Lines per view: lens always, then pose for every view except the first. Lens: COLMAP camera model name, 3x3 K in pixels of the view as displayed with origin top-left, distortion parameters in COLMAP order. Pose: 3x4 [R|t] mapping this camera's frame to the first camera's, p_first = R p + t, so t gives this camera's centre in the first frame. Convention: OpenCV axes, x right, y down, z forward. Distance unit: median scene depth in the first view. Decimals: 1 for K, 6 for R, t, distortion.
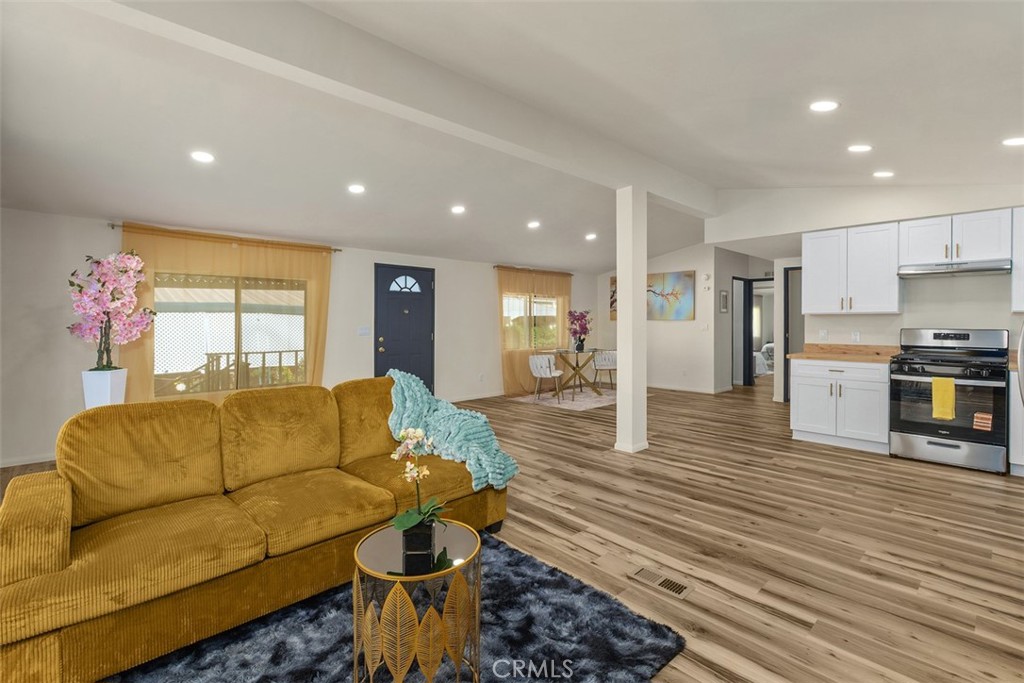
lens RADIAL K [[464.7, 0, 507.5], [0, 464.7, 321.5], [0, 0, 1]] dist [0.001479, -0.000019]
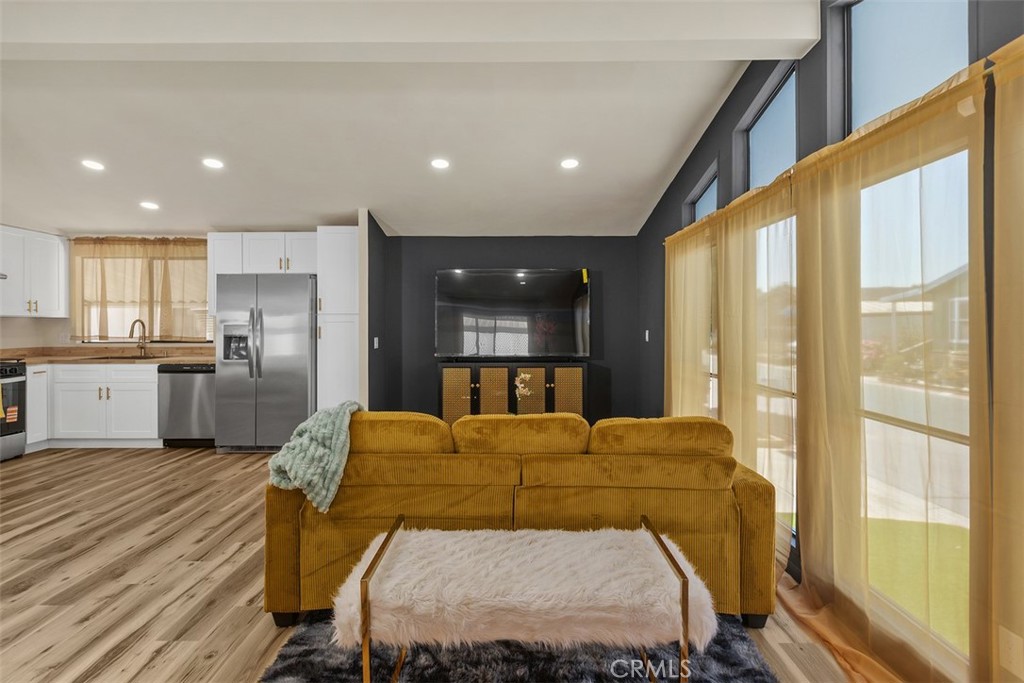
lens RADIAL K [[533.0, 0, 511.7], [0, 533.0, 325.4], [0, 0, 1]] dist [0.000908, 0.000742]
pose [[-0.727634, -0.001992, 0.685963, -0.647089], [0.001228, 0.999990, 0.004206, -0.001779], [-0.685964, 0.003902, -0.727625, 0.988704]]
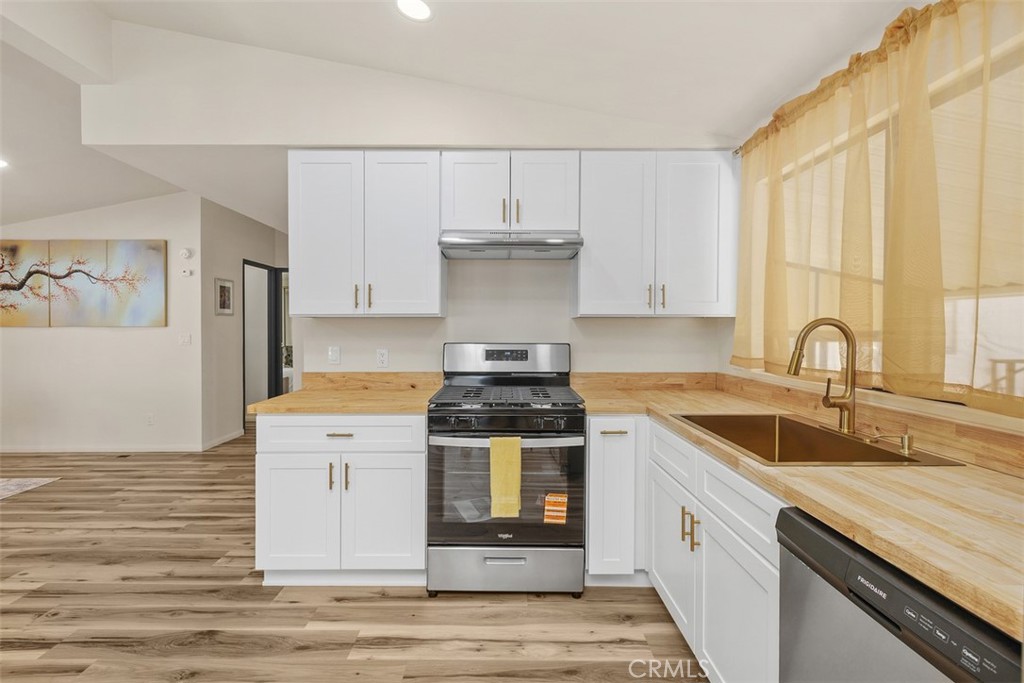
lens RADIAL K [[466.2, 0, 505.2], [0, 466.2, 334.2], [0, 0, 1]] dist [0.001683, -0.000345]
pose [[0.675628, -0.008967, 0.737188, 0.504672], [-0.000856, 0.999916, 0.012947, -0.003574], [-0.737243, -0.009378, 0.675563, 0.593822]]
